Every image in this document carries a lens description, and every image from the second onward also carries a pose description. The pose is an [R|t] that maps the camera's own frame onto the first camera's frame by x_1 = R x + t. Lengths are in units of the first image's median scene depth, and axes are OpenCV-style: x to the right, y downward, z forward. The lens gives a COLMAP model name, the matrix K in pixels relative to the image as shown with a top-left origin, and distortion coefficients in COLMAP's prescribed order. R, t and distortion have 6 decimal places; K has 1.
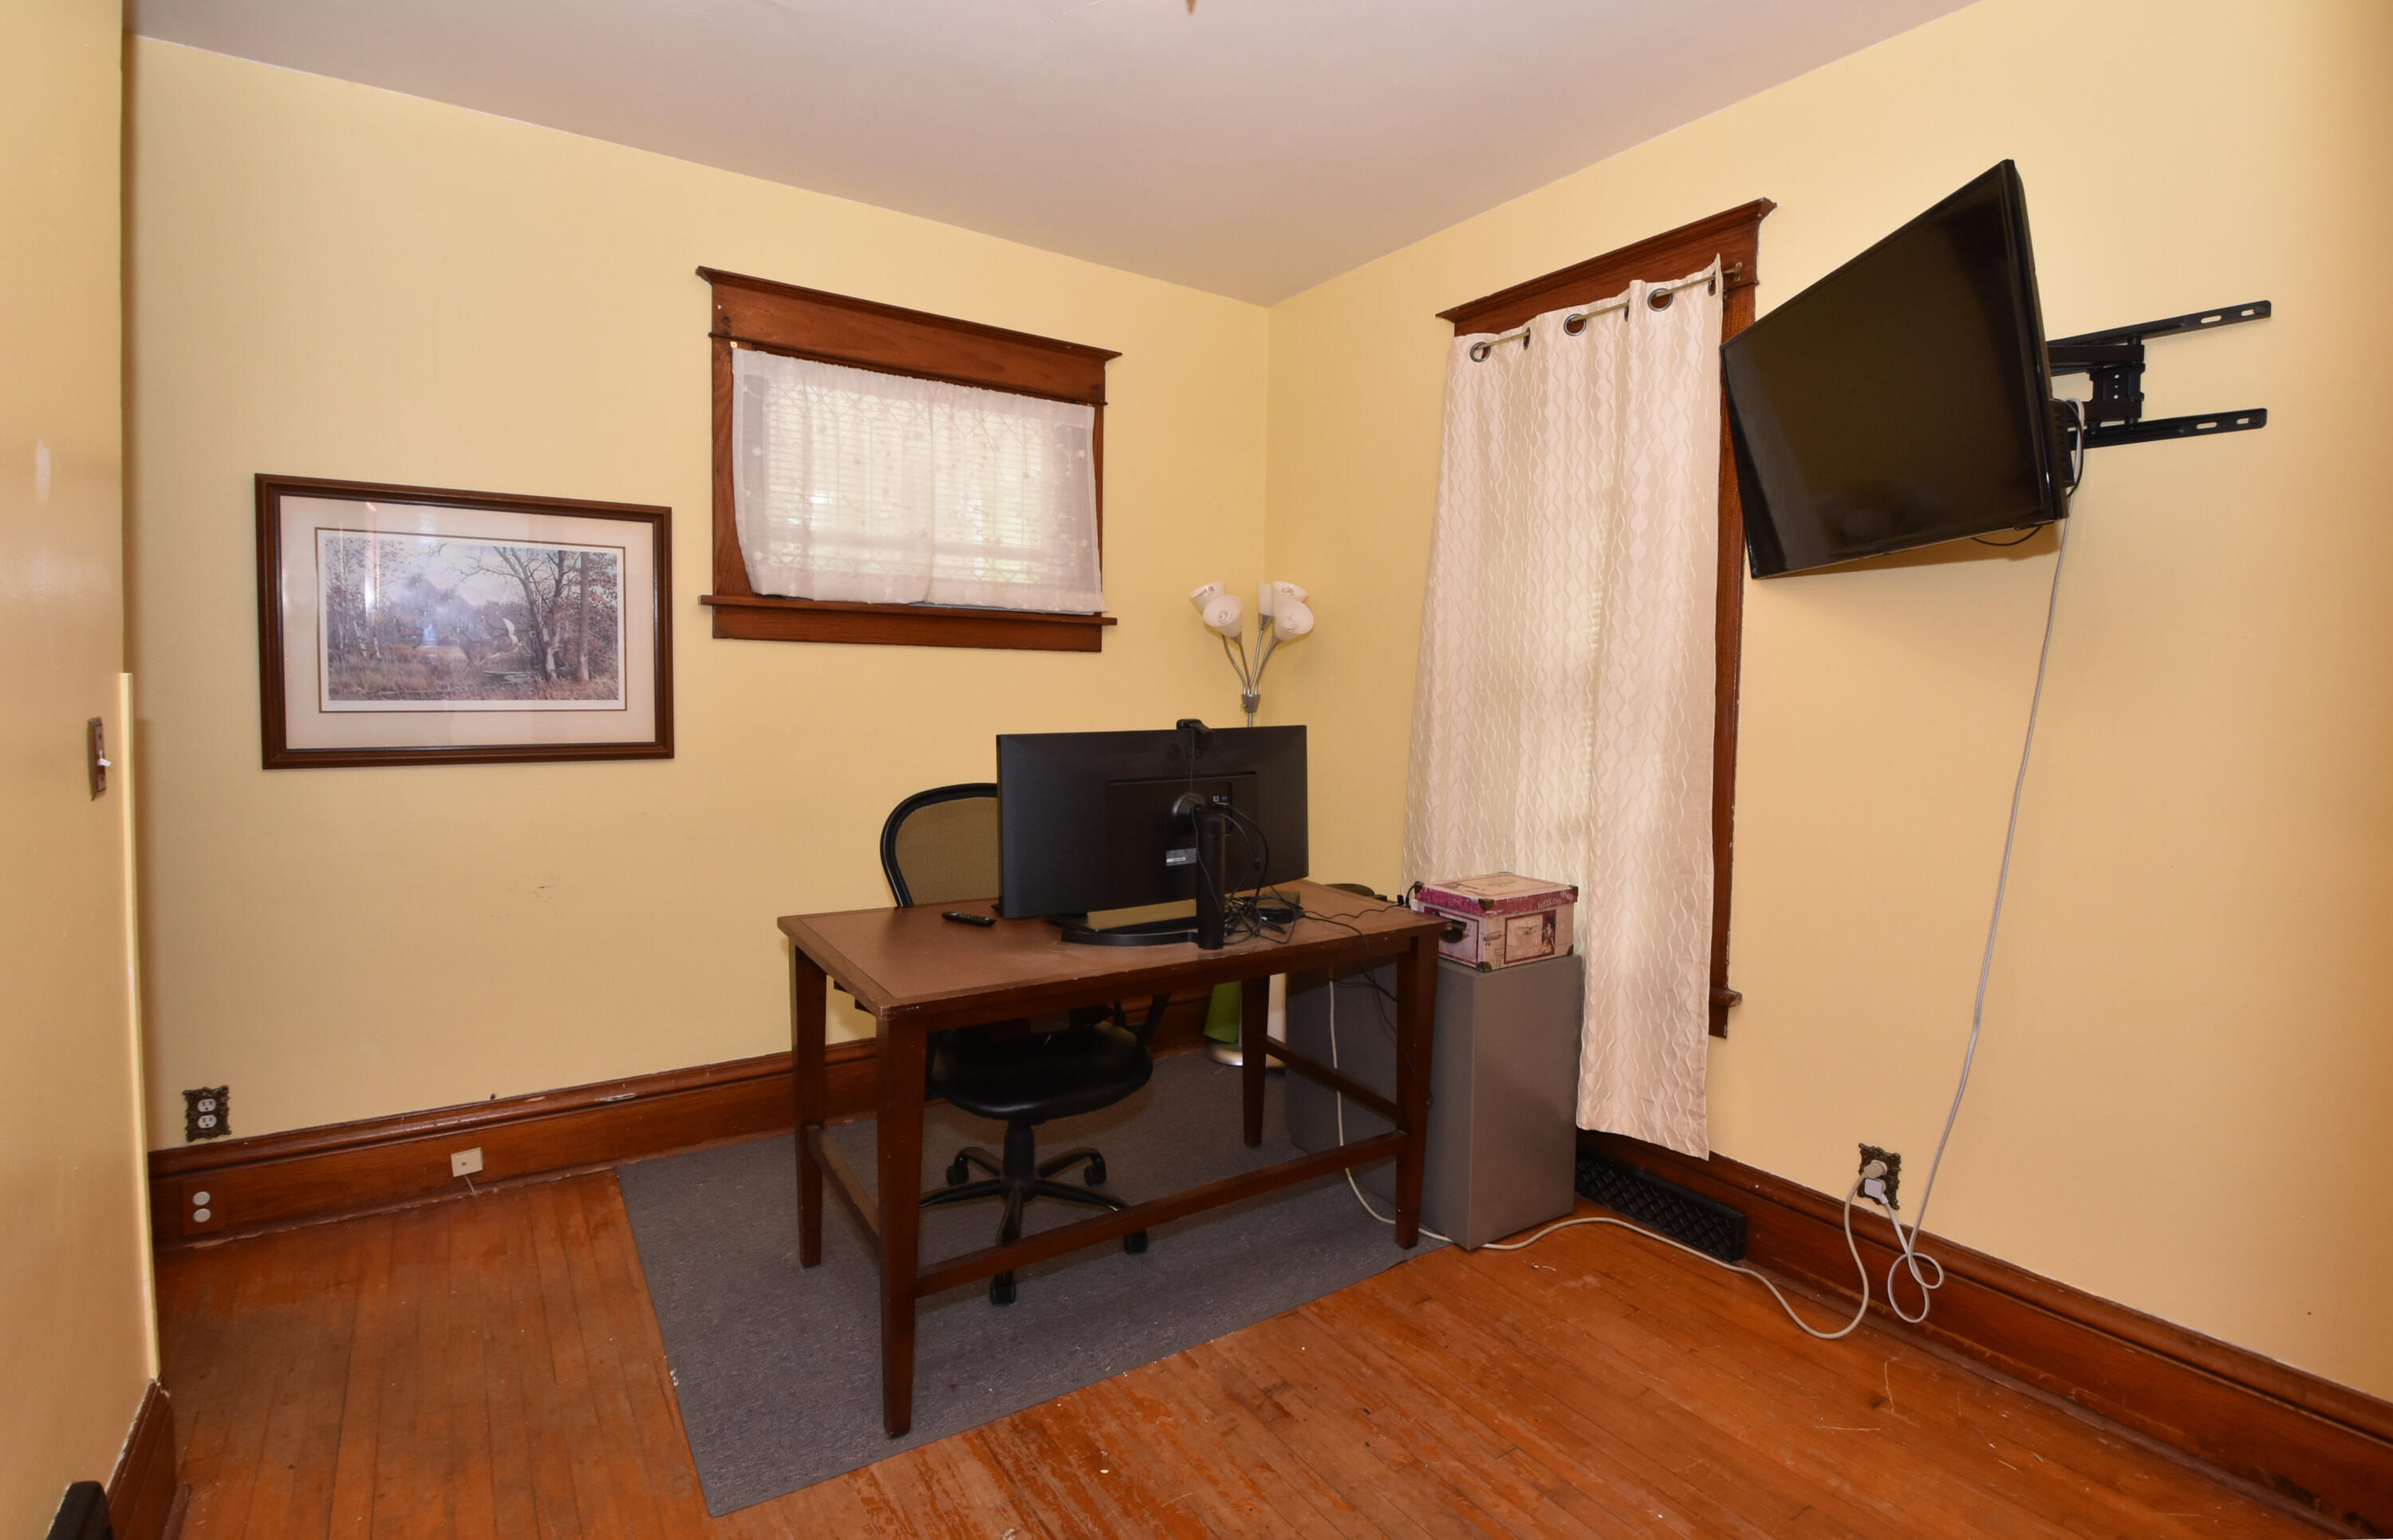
lens RADIAL K [[1100.4, 0, 1192.8], [0, 1100.4, 727.8], [0, 0, 1]] dist [0.002408, 0.000016]
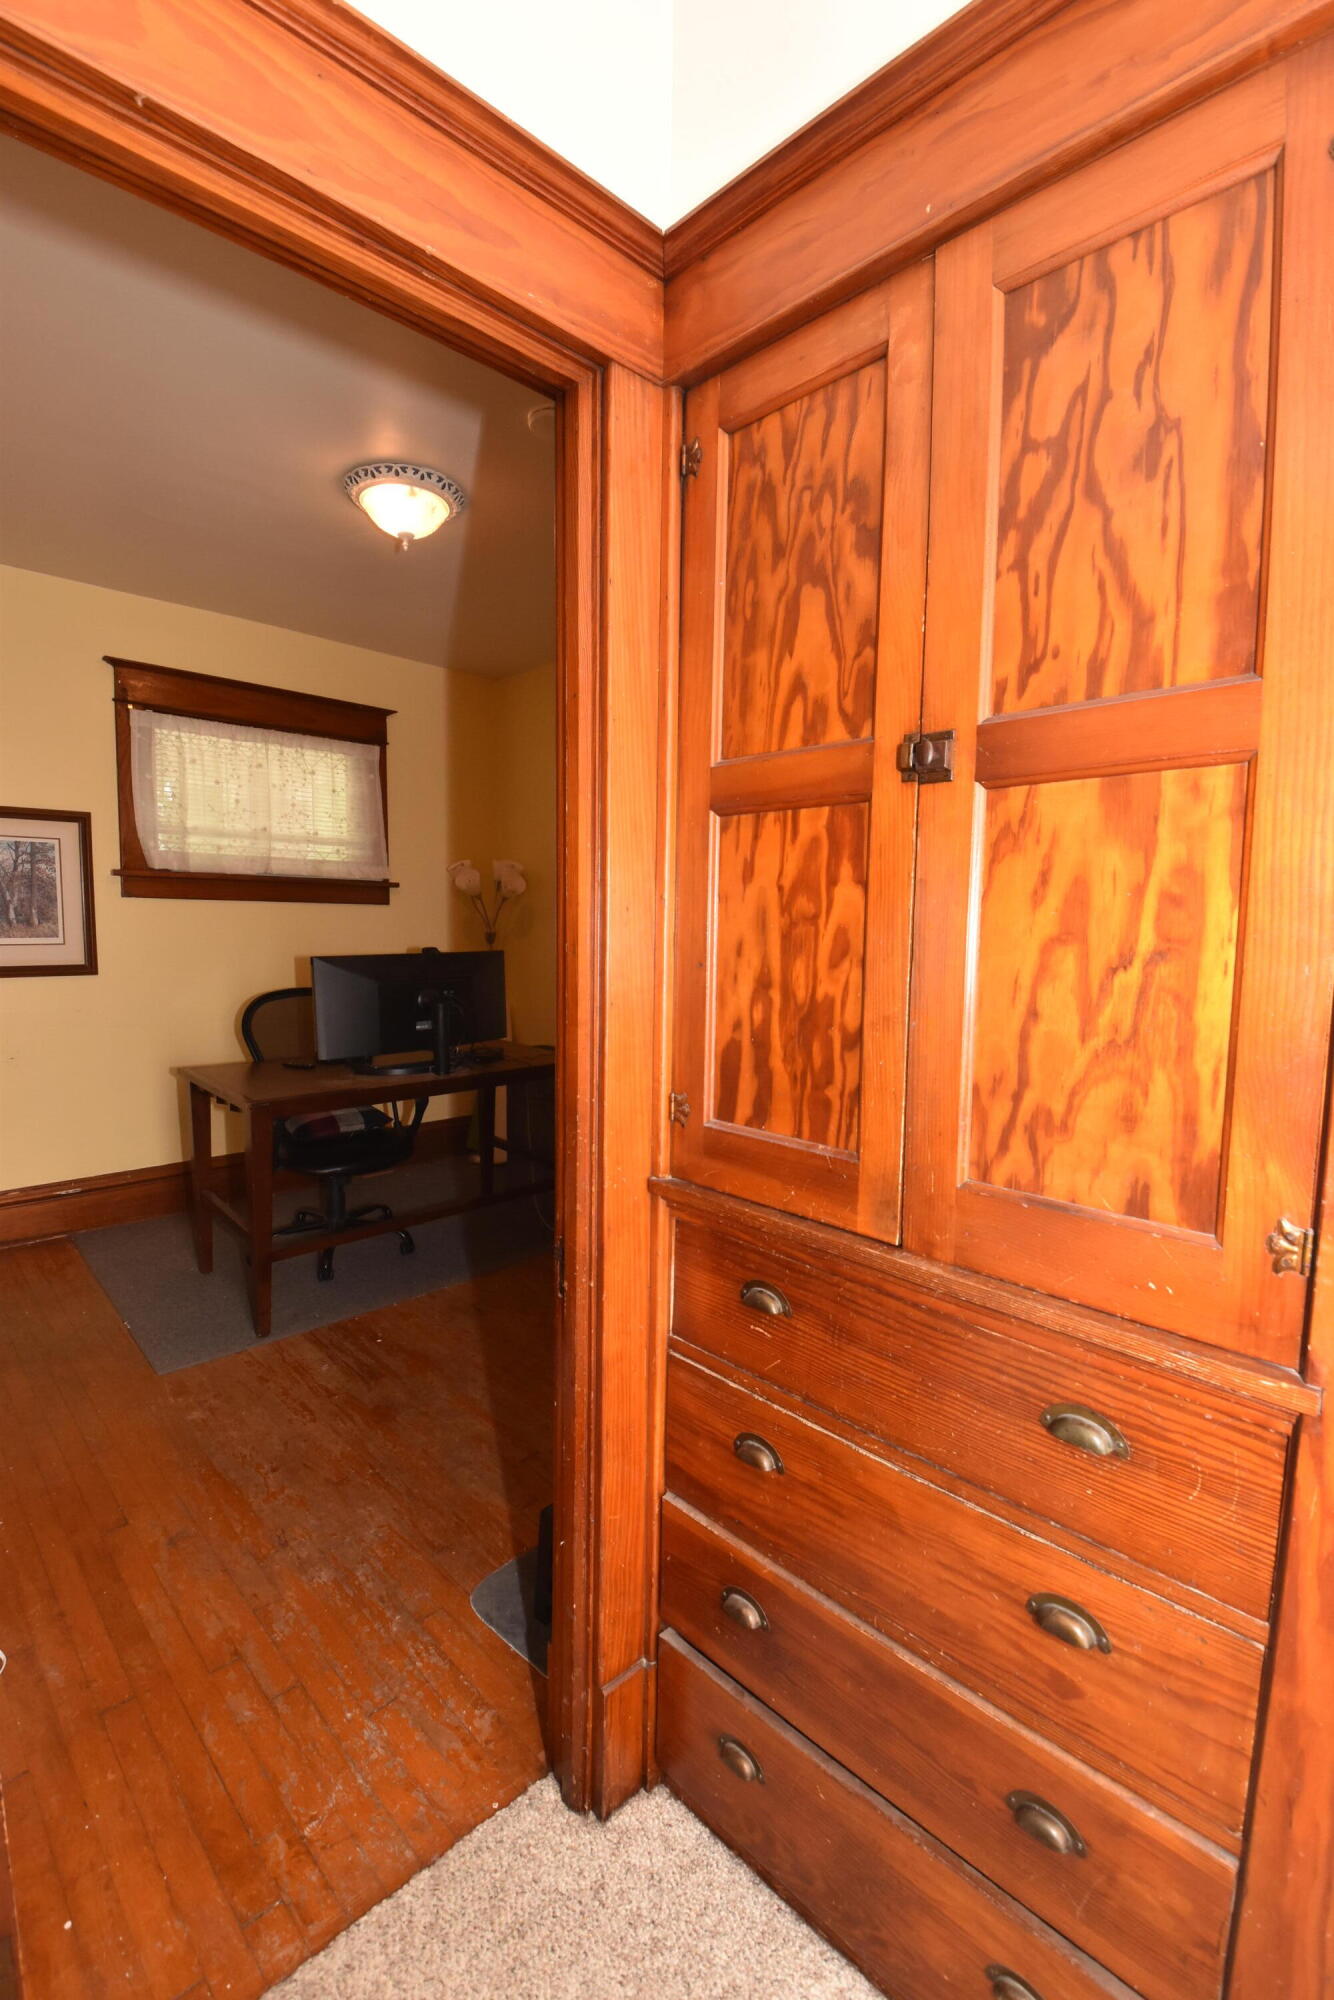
lens RADIAL K [[887.8, 0, 678.8], [0, 887.8, 1003.5], [0, 0, 1]] dist [0.000894, -0.015303]
pose [[0.982763, -0.017315, 0.184055, 0.104228], [0.007526, 0.998526, 0.053753, 0.007254], [-0.184715, -0.051442, 0.981445, -0.381023]]
